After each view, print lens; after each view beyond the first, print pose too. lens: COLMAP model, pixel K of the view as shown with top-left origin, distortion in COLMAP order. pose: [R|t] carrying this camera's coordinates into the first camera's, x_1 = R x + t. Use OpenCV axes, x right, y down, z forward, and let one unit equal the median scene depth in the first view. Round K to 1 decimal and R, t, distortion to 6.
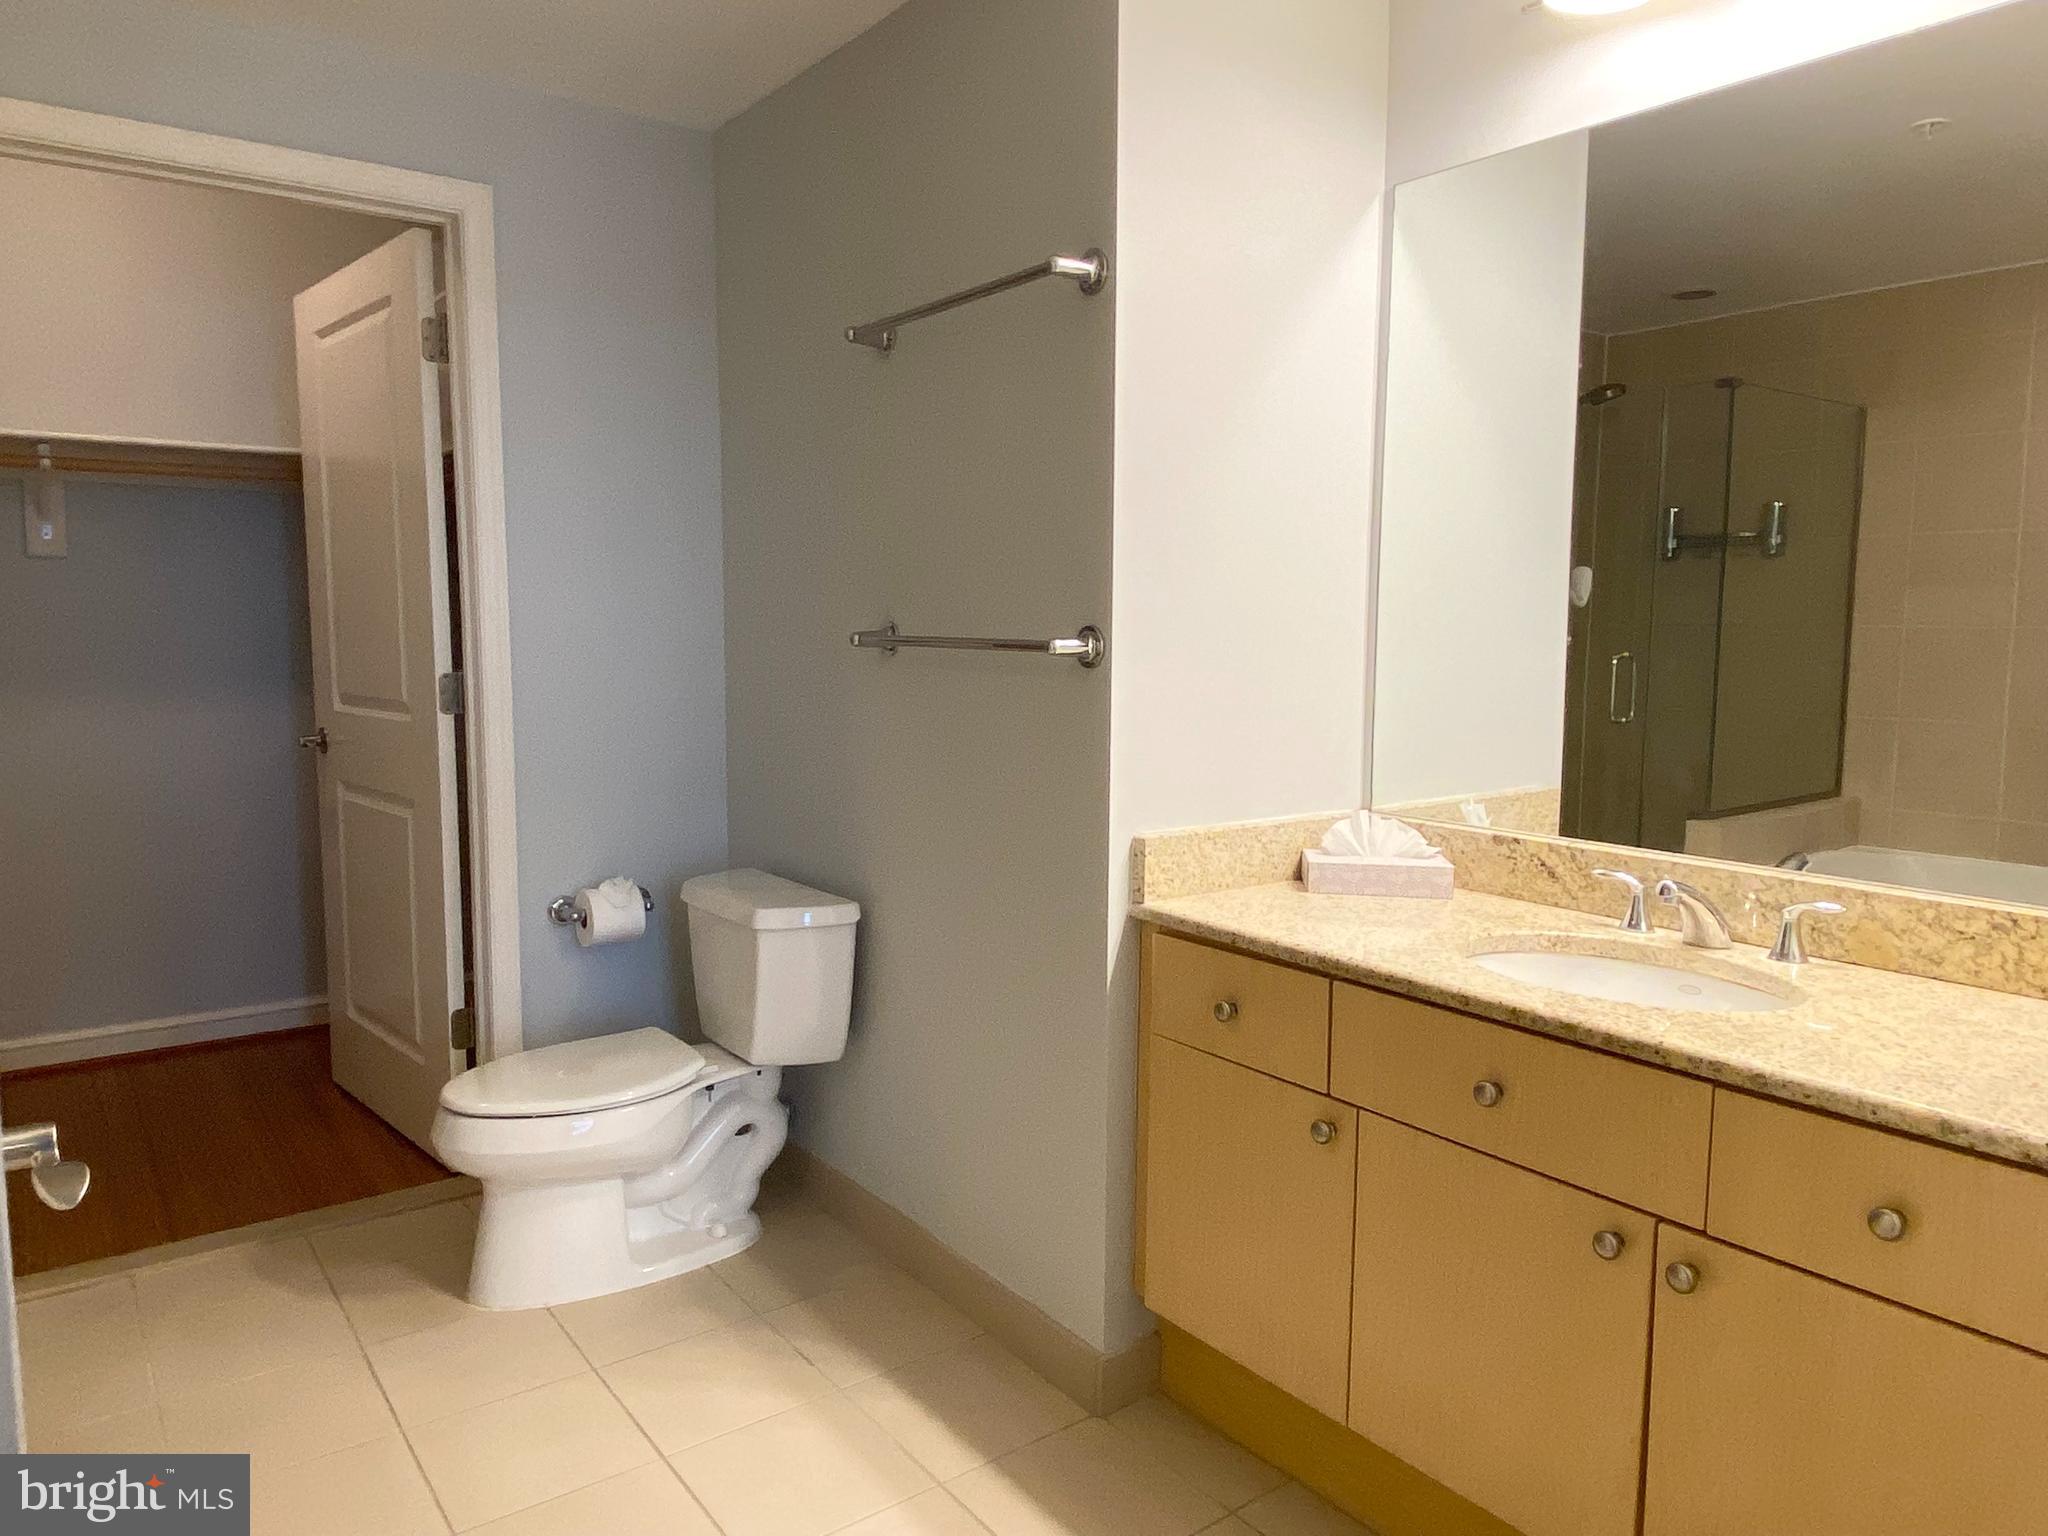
lens RADIAL K [[1336.6, 0, 1028.2], [0, 1336.6, 759.4], [0, 0, 1]] dist [0.023111, -0.011533]
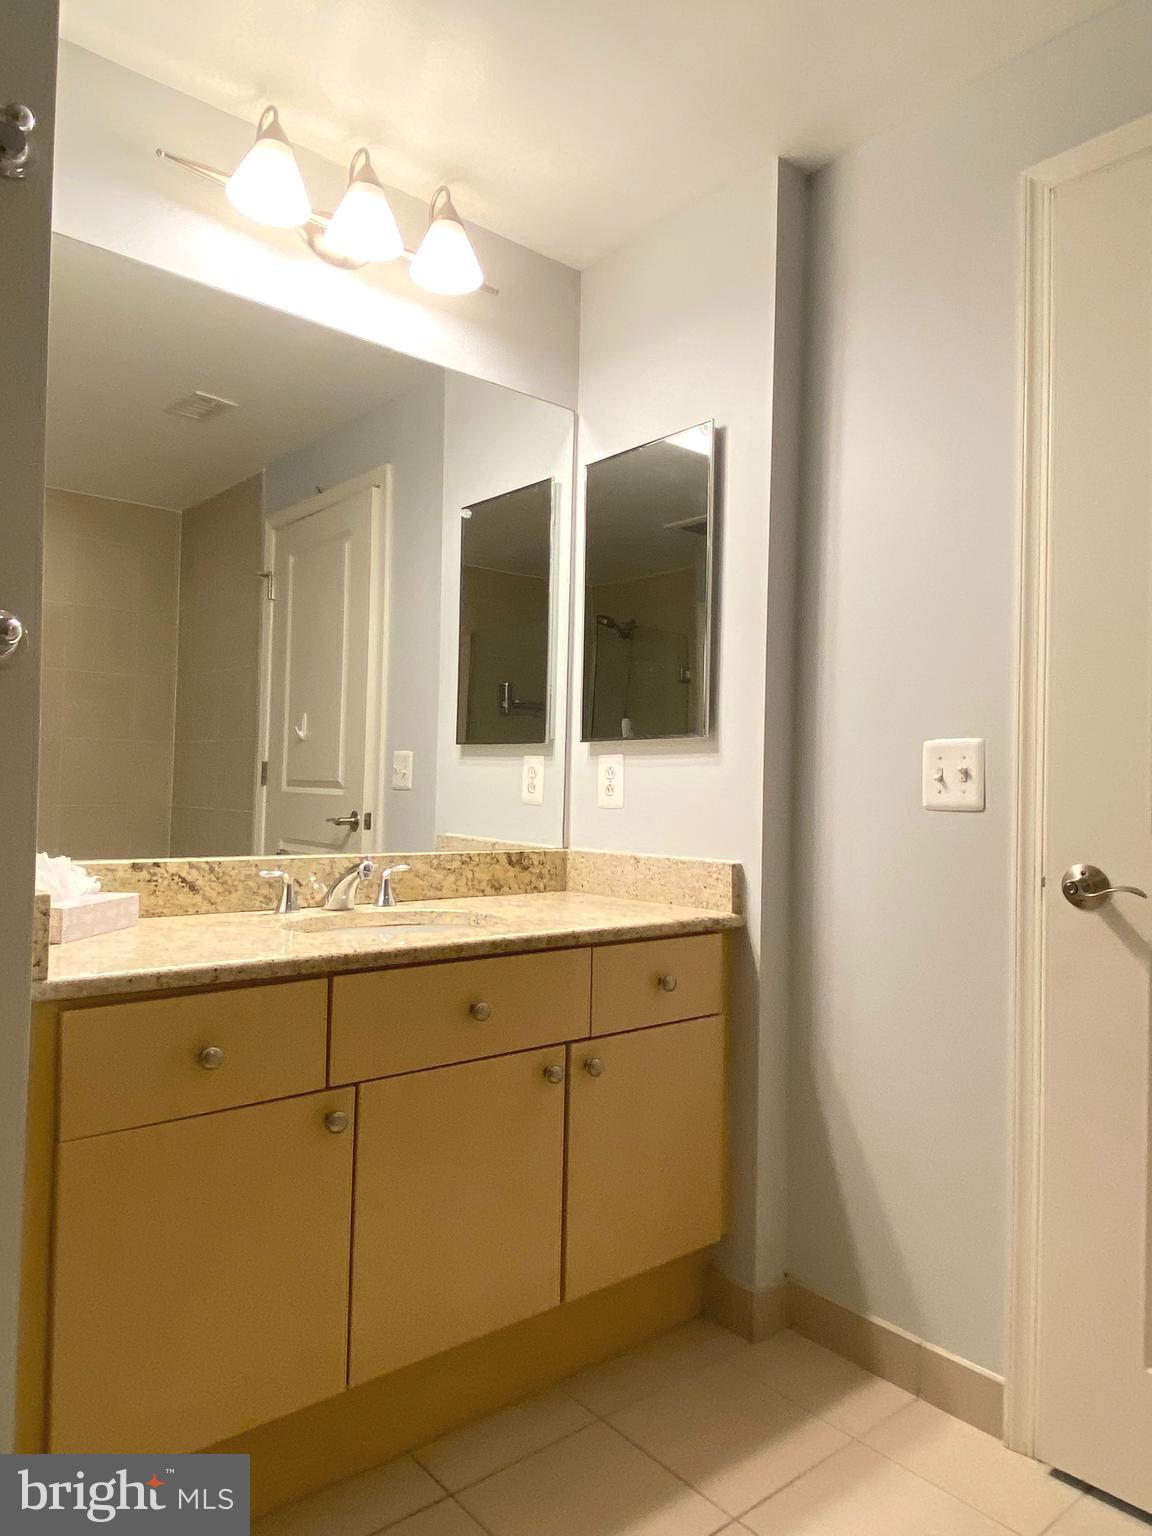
lens RADIAL K [[1002.4, 0, 575.5], [0, 1002.4, 767.1], [0, 0, 1]] dist [0.023111, -0.011533]
pose [[-0.056959, 0.014155, 0.998276, -0.561874], [0.078287, 0.996884, -0.009669, 0.016699], [-0.995302, 0.077602, -0.057889, 0.782164]]
